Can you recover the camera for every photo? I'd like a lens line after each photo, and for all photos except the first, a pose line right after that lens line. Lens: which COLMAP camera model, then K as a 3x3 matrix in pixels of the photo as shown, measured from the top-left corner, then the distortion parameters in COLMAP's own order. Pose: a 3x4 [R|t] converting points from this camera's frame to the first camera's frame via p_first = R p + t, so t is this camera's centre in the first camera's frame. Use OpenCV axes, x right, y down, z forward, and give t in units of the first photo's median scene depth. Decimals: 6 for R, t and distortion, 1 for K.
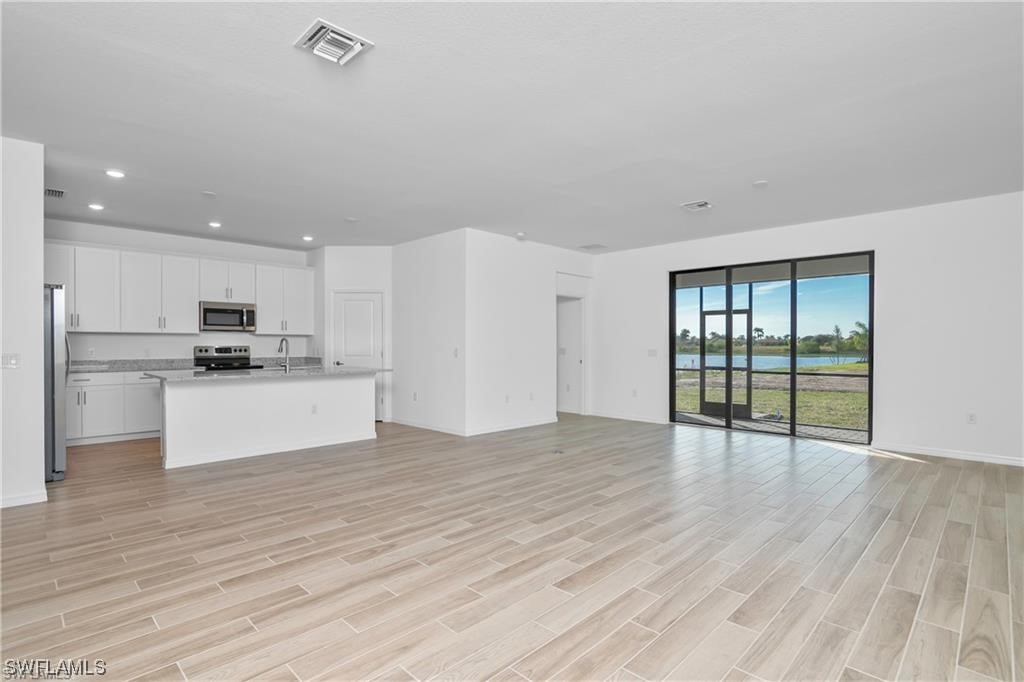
lens RADIAL K [[507.3, 0, 507.9], [0, 507.3, 343.0], [0, 0, 1]] dist [-0.021361, 0.000390]
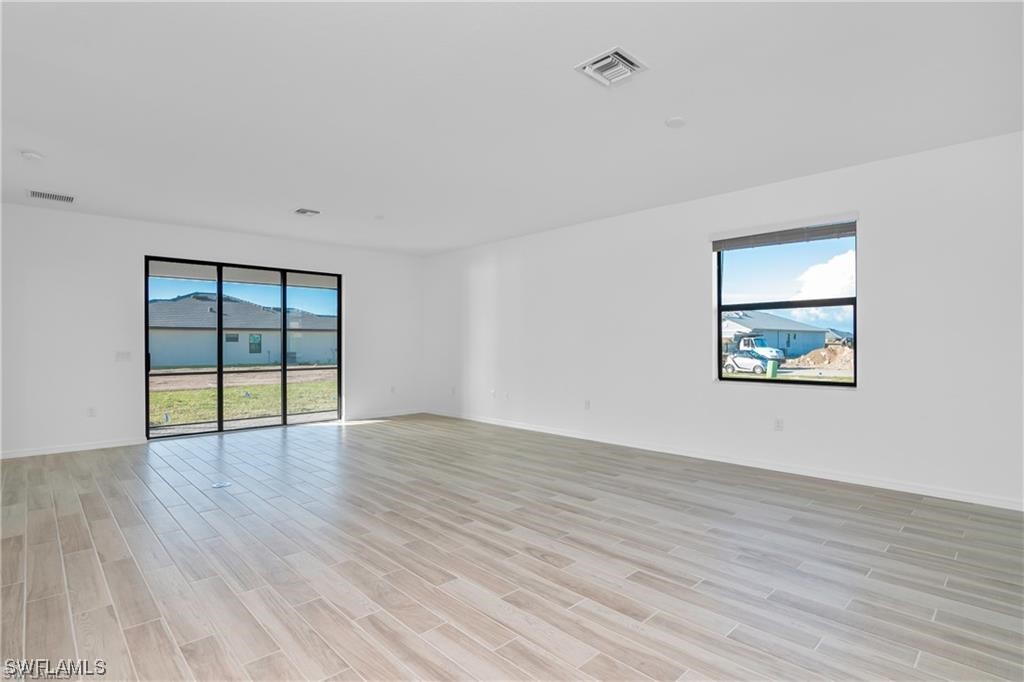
lens RADIAL K [[507.3, 0, 507.9], [0, 507.3, 343.0], [0, 0, 1]] dist [-0.021361, 0.000390]
pose [[0.026568, -0.001839, 0.999645, -1.072730], [-0.001644, 0.999997, 0.001883, -0.005237], [-0.999646, -0.001693, 0.026565, 0.889251]]
